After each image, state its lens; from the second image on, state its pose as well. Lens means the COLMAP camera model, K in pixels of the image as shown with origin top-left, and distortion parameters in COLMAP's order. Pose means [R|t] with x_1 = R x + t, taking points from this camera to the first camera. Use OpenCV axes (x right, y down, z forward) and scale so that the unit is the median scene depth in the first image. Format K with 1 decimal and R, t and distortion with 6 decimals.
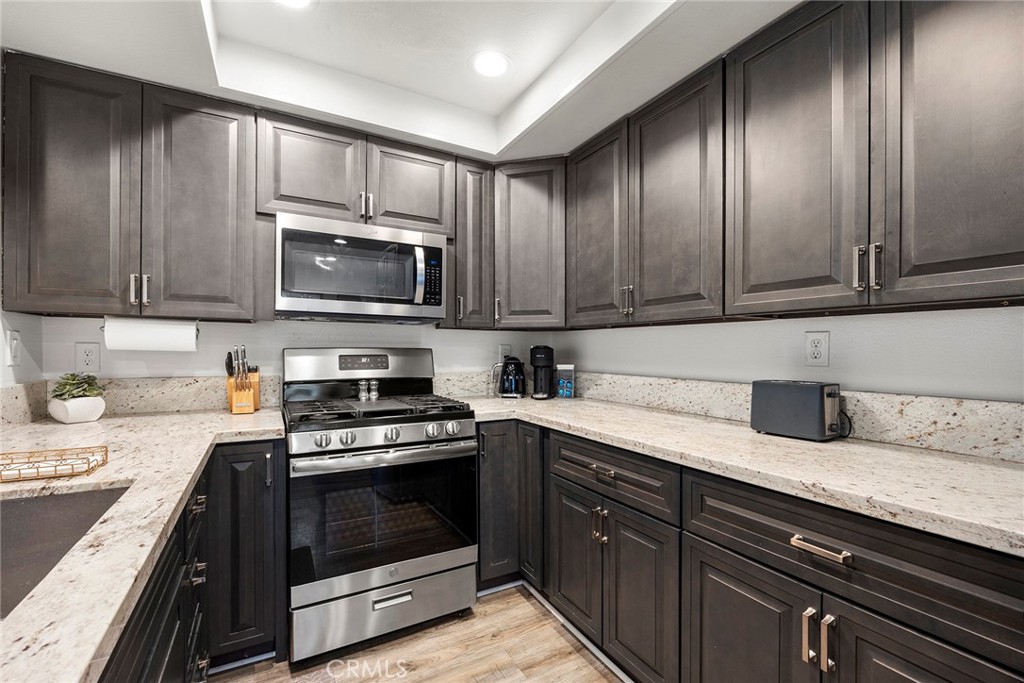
lens RADIAL K [[432.4, 0, 509.1], [0, 432.4, 354.9], [0, 0, 1]] dist [-0.013161, 0.000241]
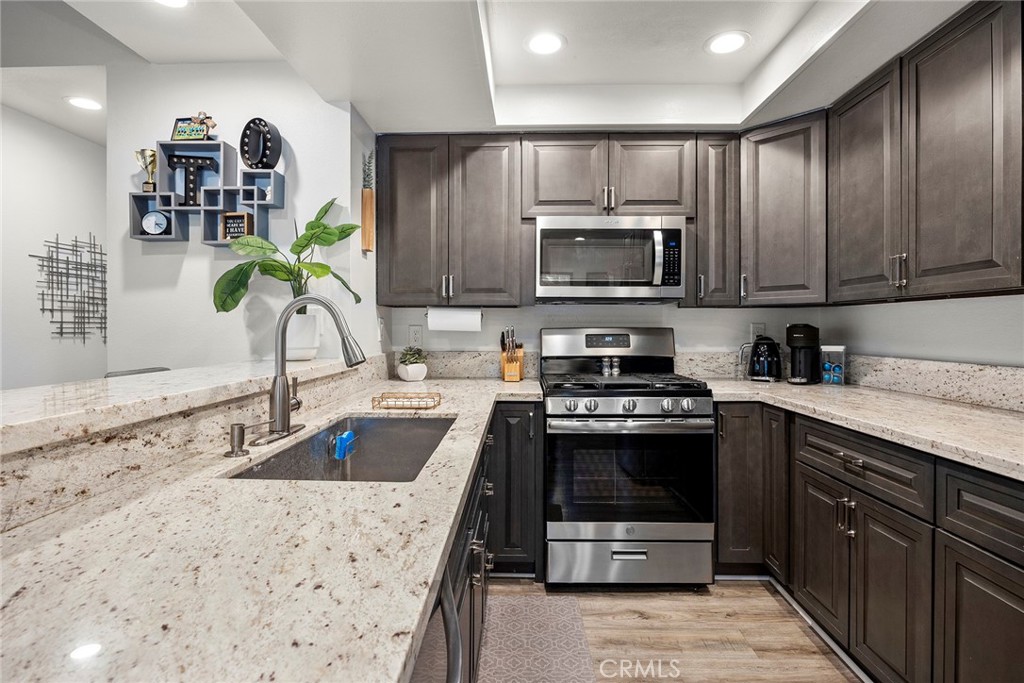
lens RADIAL K [[492.2, 0, 511.0], [0, 492.2, 336.5], [0, 0, 1]] dist [-0.014573, 0.000080]
pose [[0.861268, 0.002899, -0.508143, 0.101208], [-0.000864, 0.999991, 0.004241, 0.001084], [0.508150, -0.003214, 0.861262, -0.227264]]
